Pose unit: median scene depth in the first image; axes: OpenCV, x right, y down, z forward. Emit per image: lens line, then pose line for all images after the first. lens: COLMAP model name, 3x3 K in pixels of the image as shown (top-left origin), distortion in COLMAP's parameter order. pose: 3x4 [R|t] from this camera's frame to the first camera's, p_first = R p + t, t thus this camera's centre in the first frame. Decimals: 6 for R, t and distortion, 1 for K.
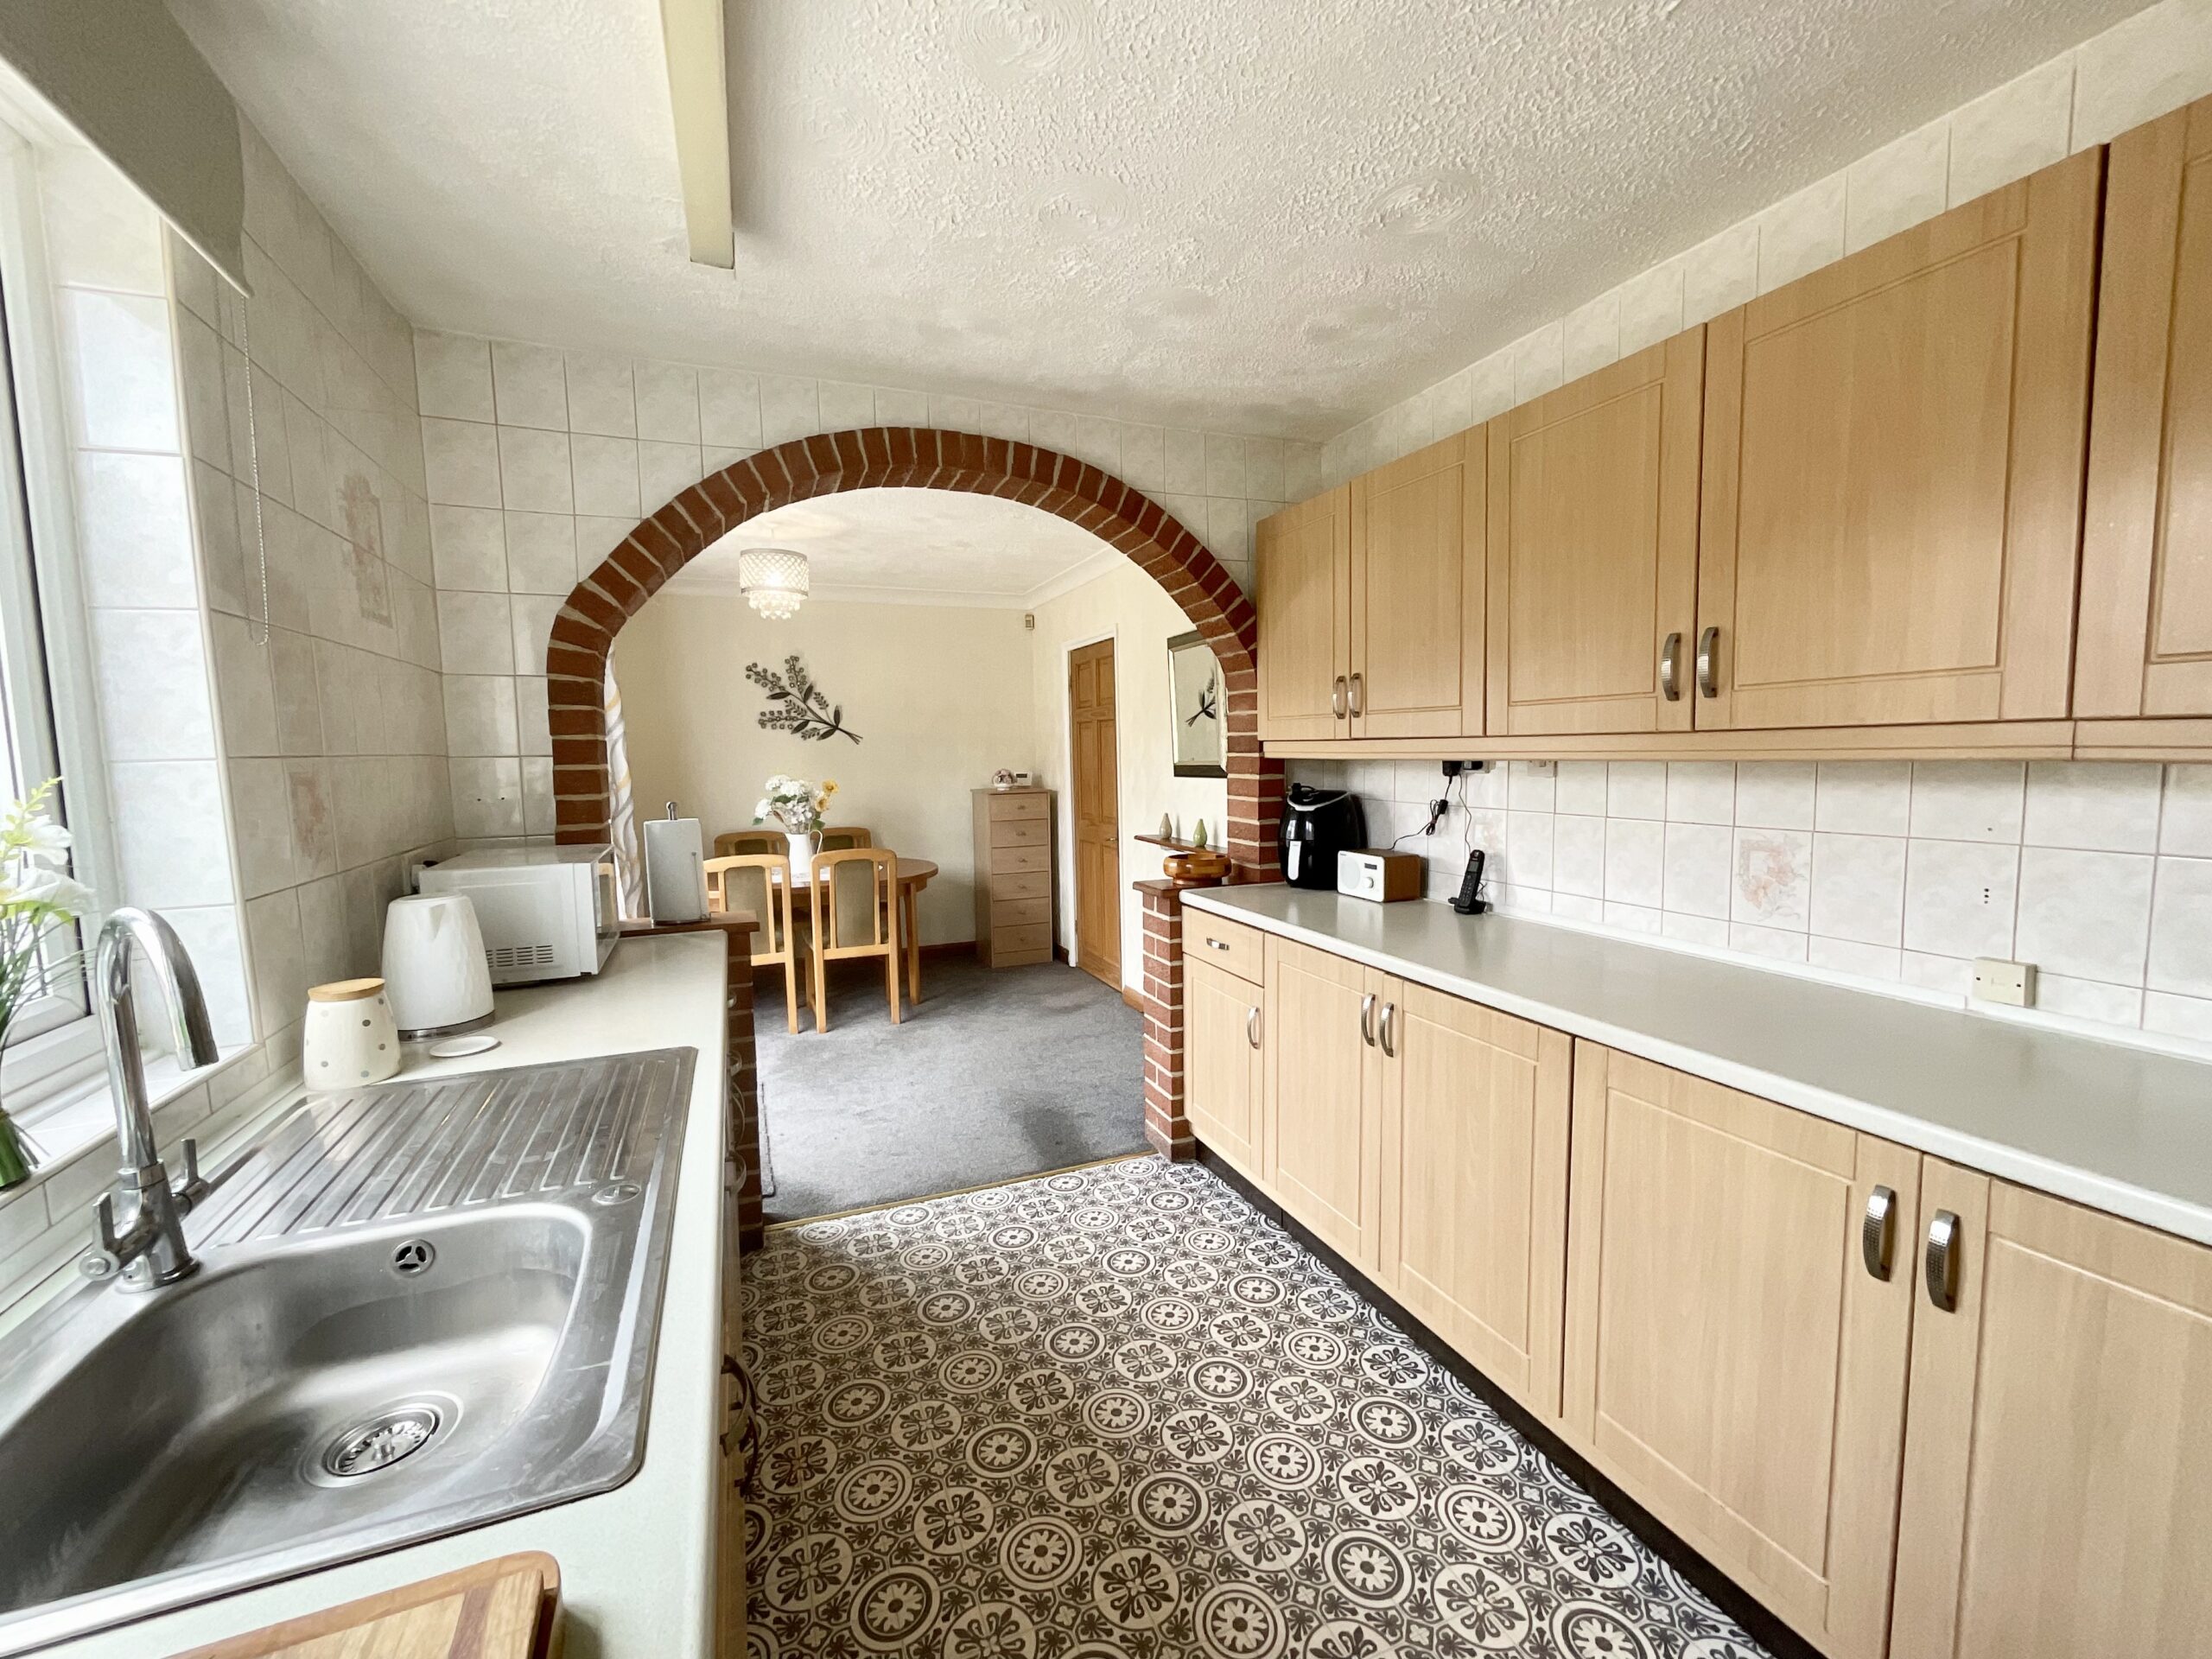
lens RADIAL K [[901.2, 0, 1109.6], [0, 901.2, 821.2], [0, 0, 1]] dist [-0.004856, 0.003160]
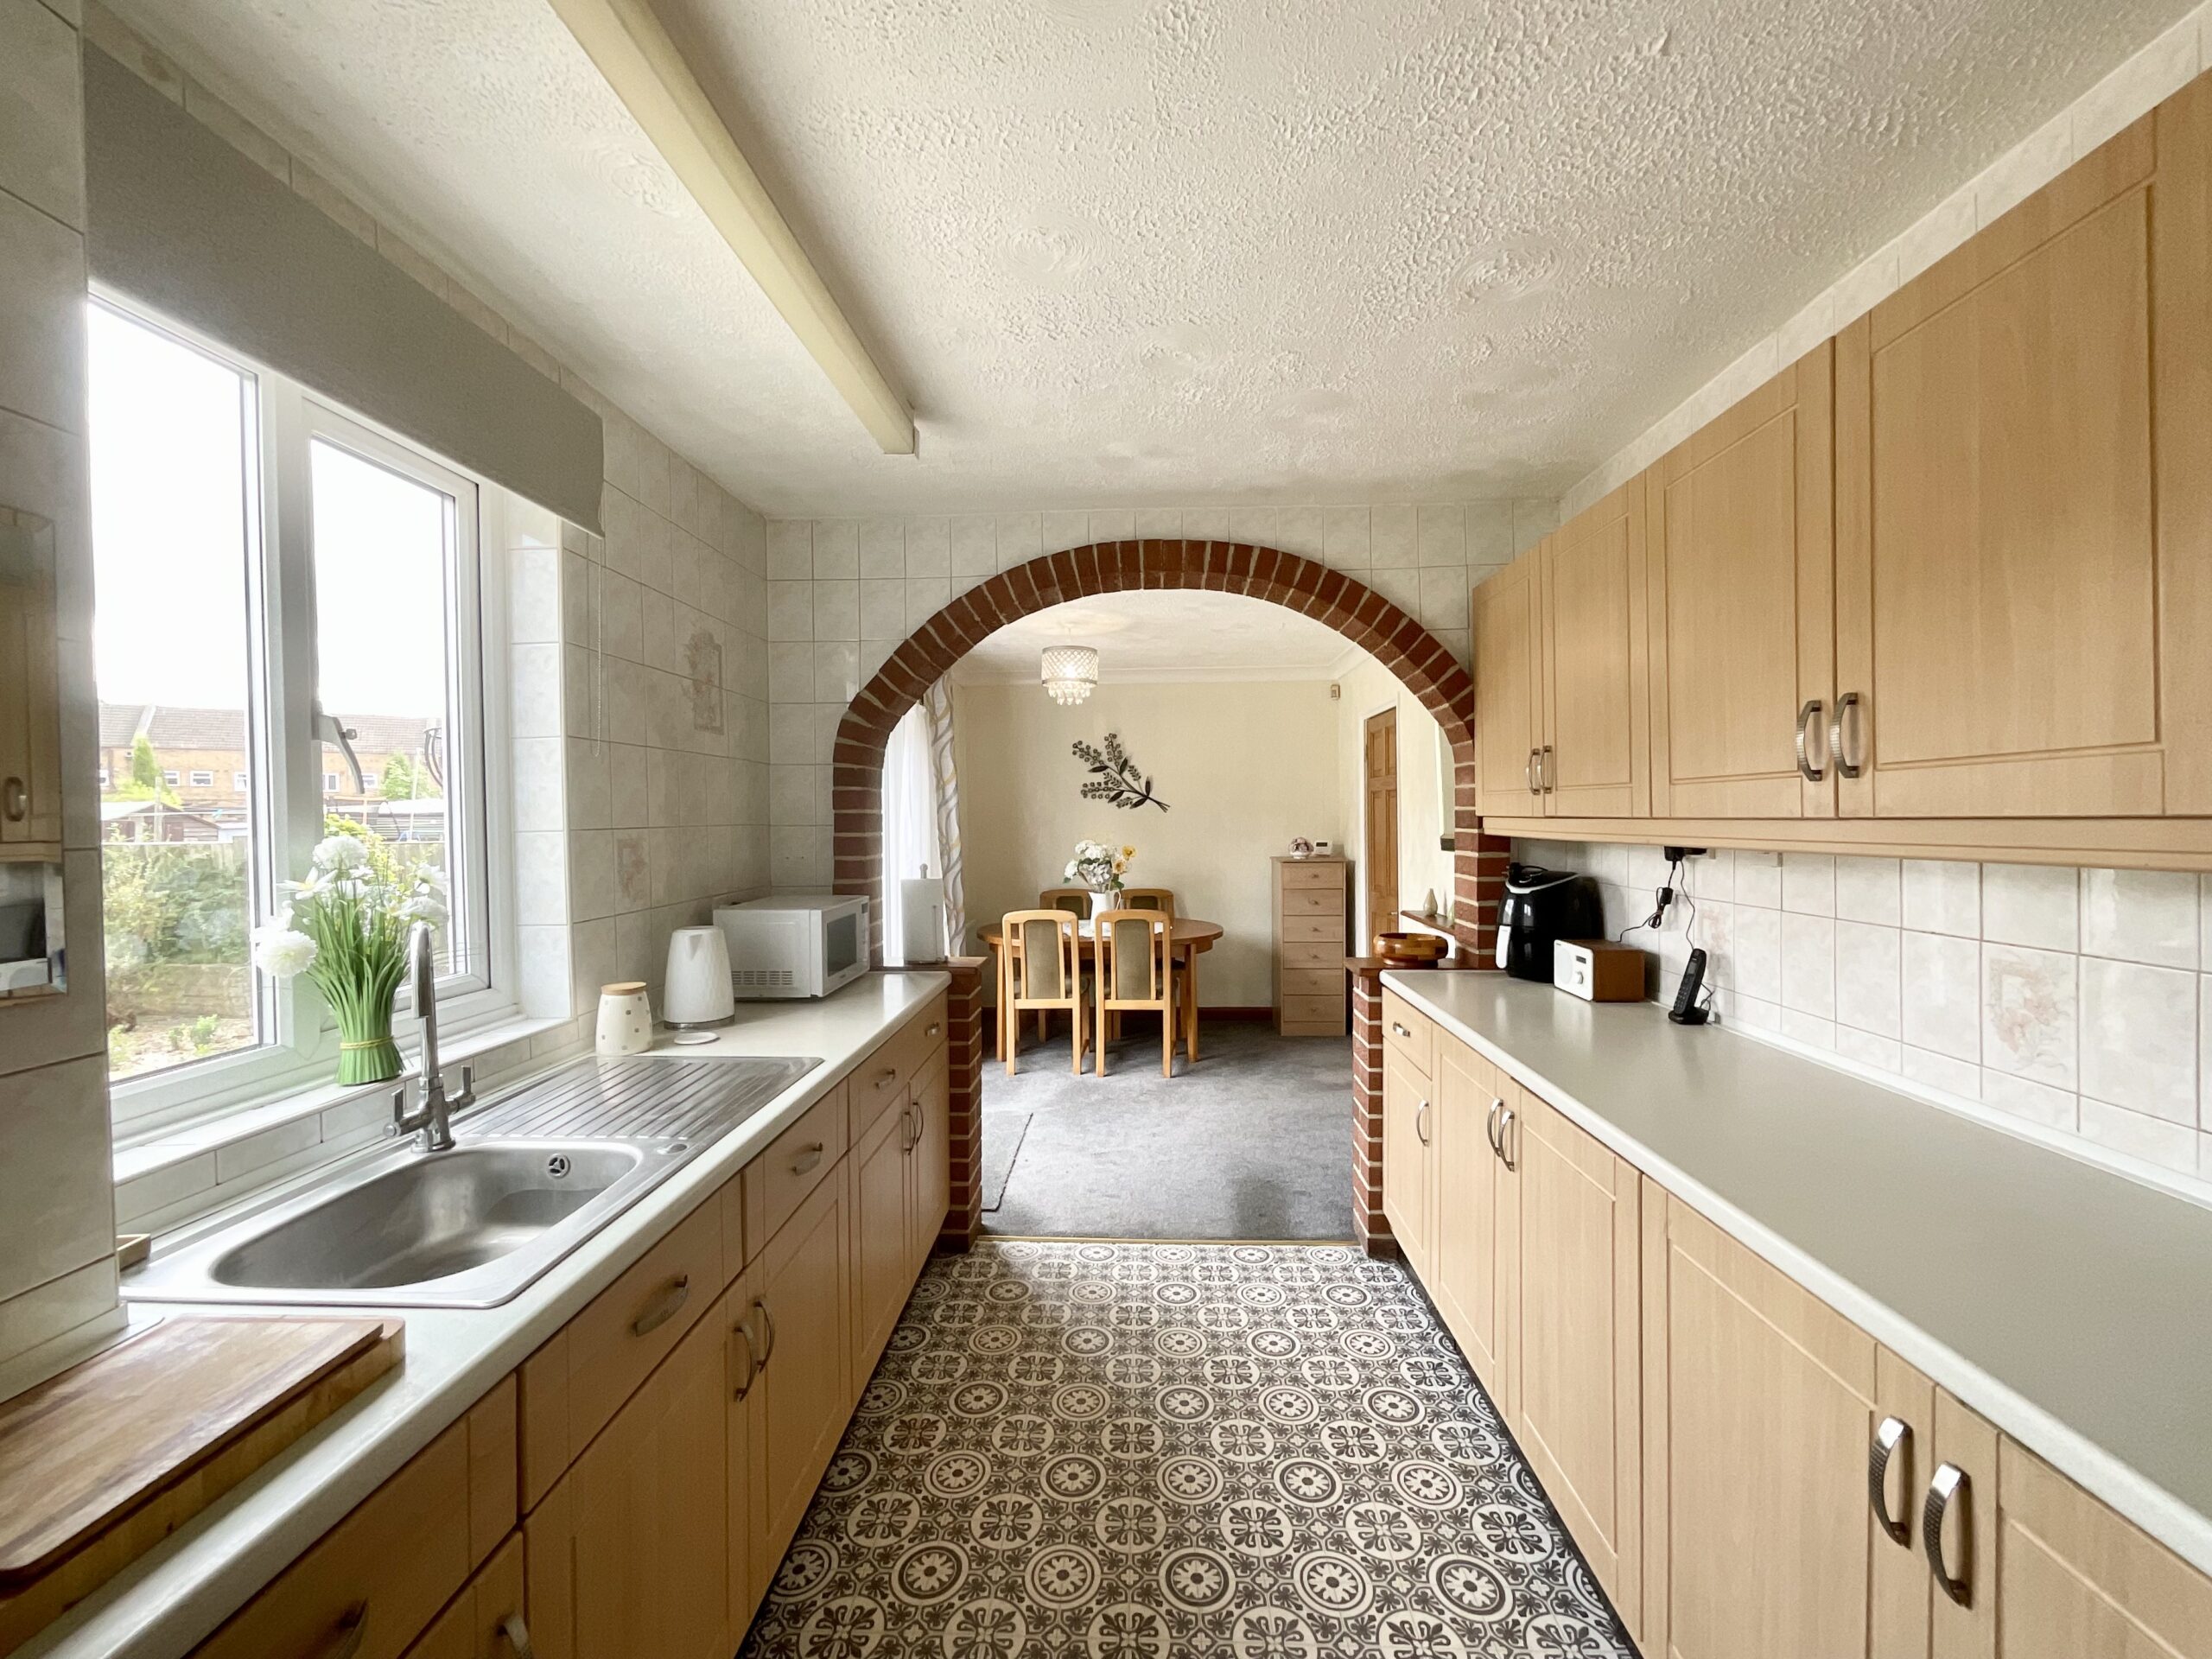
lens RADIAL K [[901.2, 0, 1114.4], [0, 901.2, 821.1], [0, 0, 1]] dist [-0.004856, 0.003160]
pose [[0.907205, 0.011213, -0.420540, 0.280884], [-0.040572, 0.997317, -0.060932, -0.015474], [0.418728, 0.072340, 0.905226, -0.007559]]
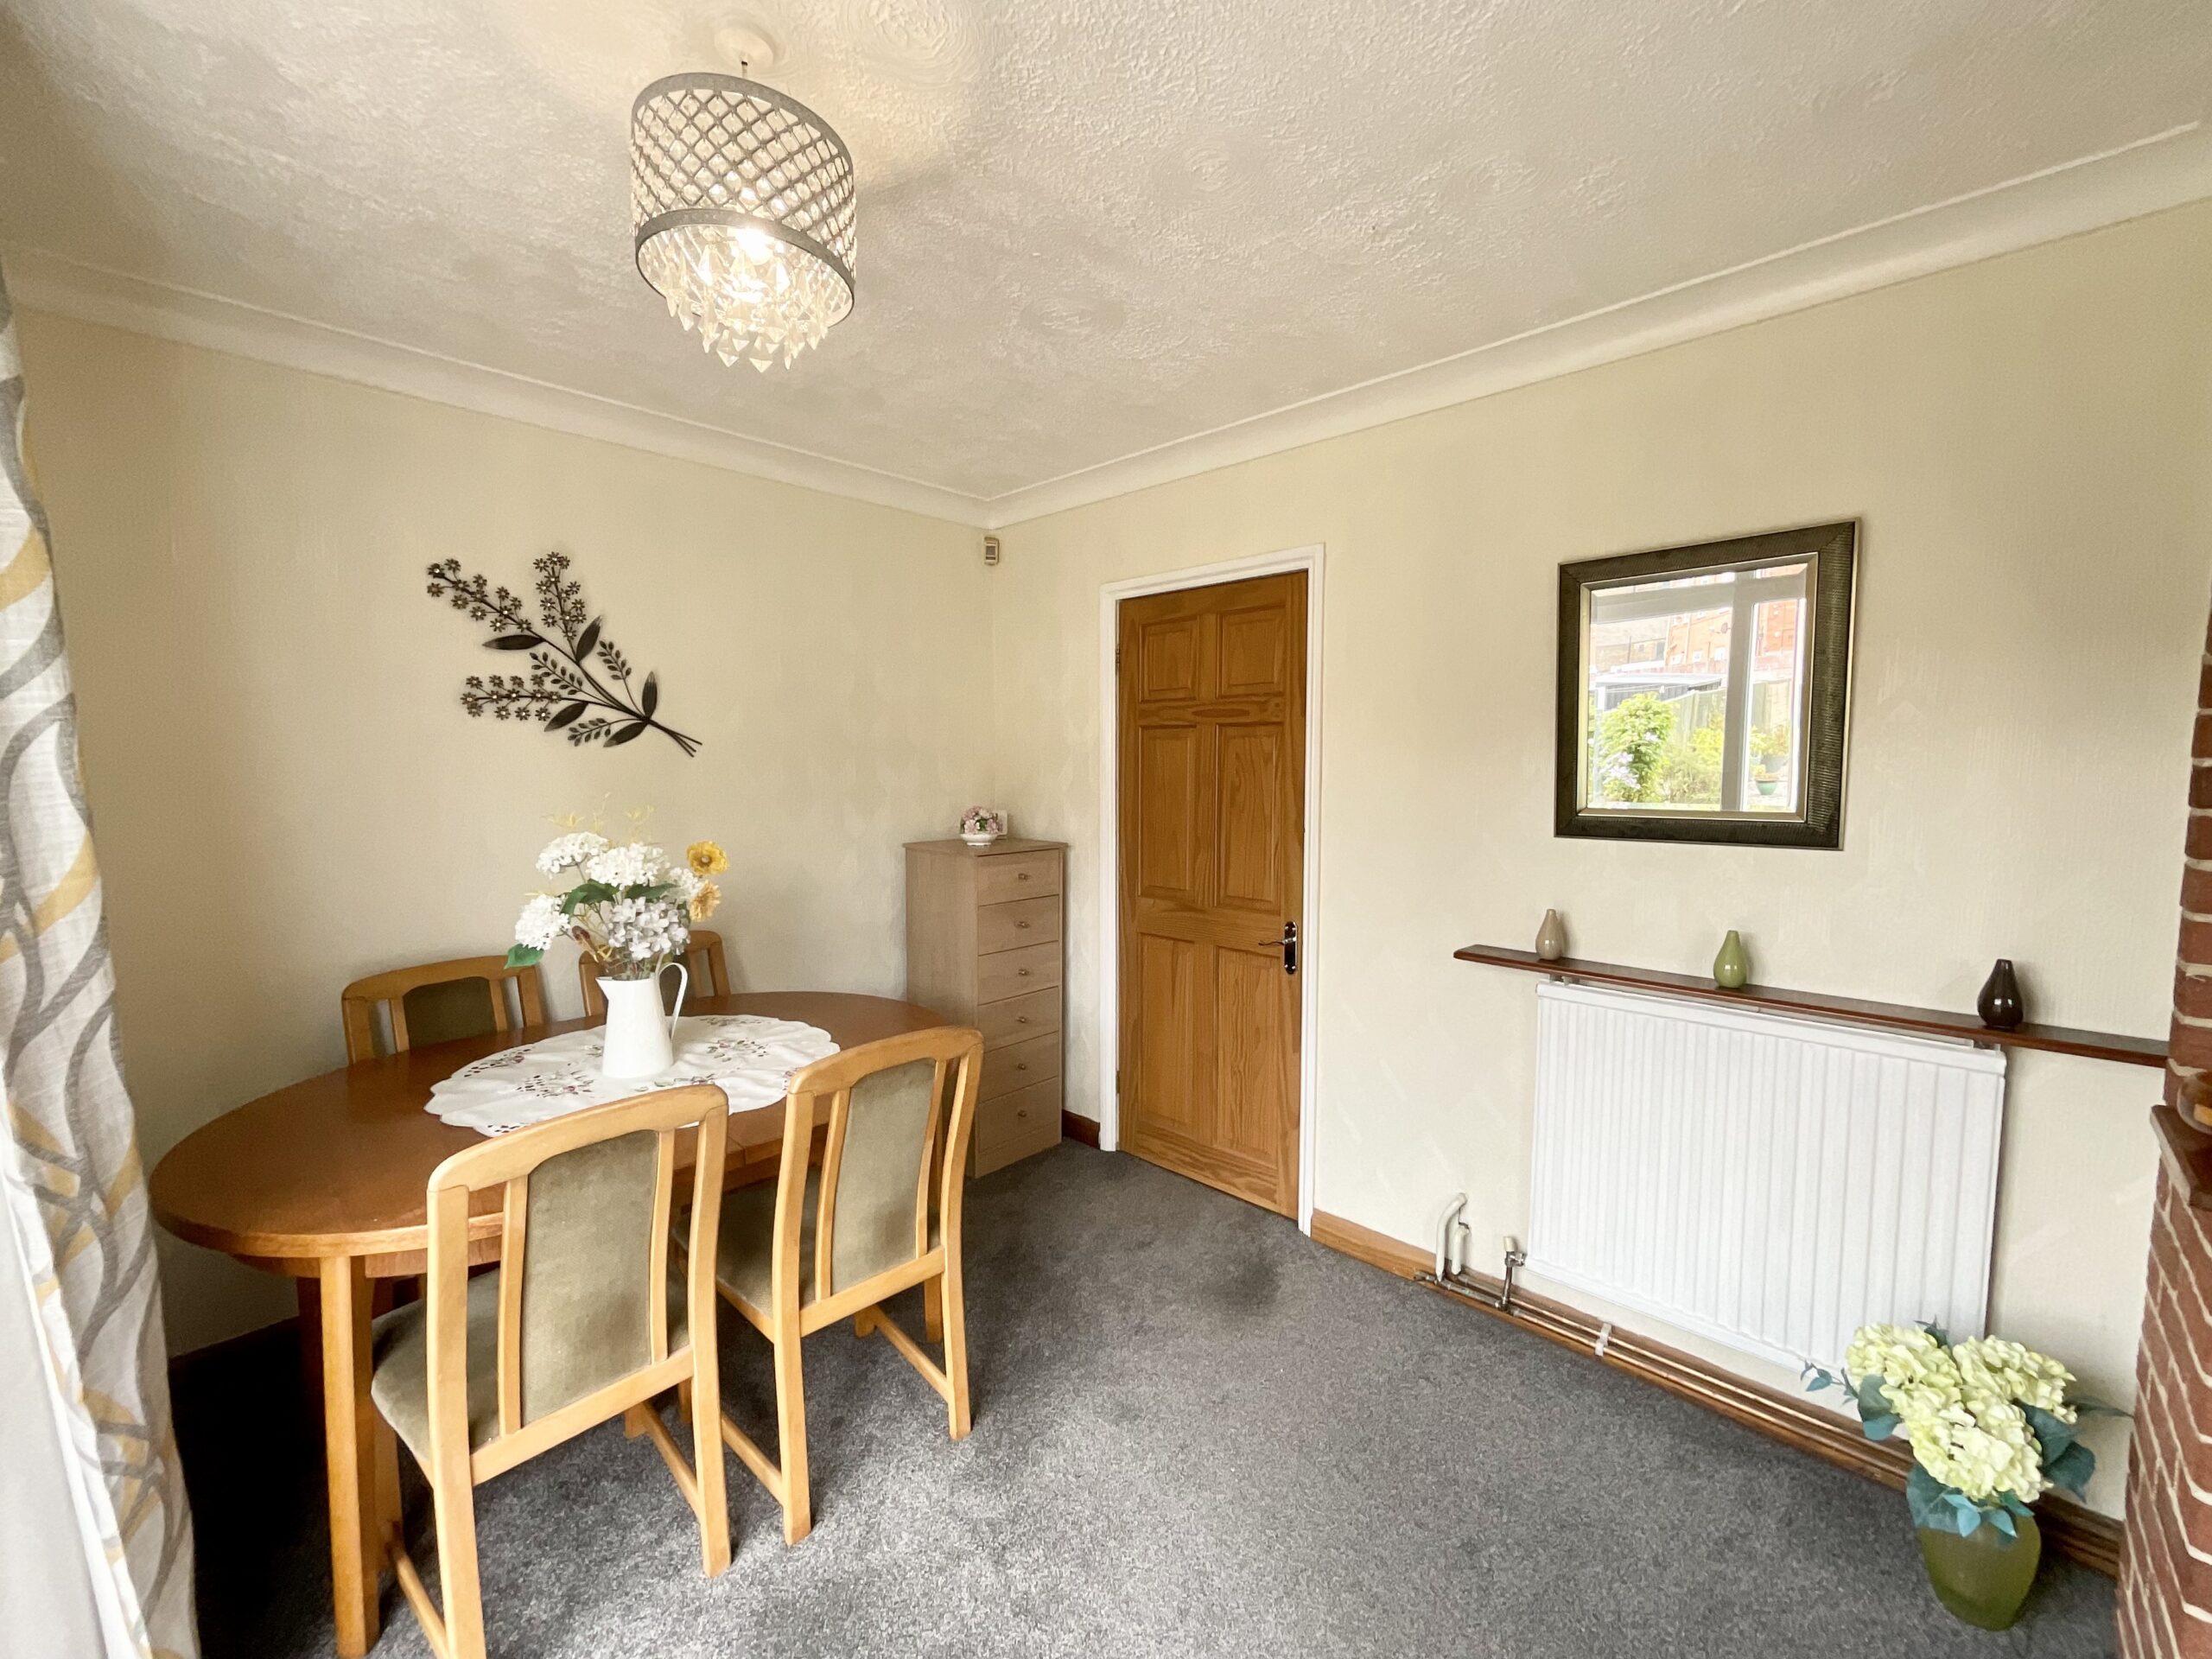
lens RADIAL K [[901.2, 0, 1103.9], [0, 901.2, 821.5], [0, 0, 1]] dist [-0.004856, 0.003160]
pose [[0.914119, -0.009334, 0.405338, -0.648675], [0.016545, 0.999761, -0.014291, -0.095724], [-0.405108, 0.019770, 0.914055, 1.118226]]
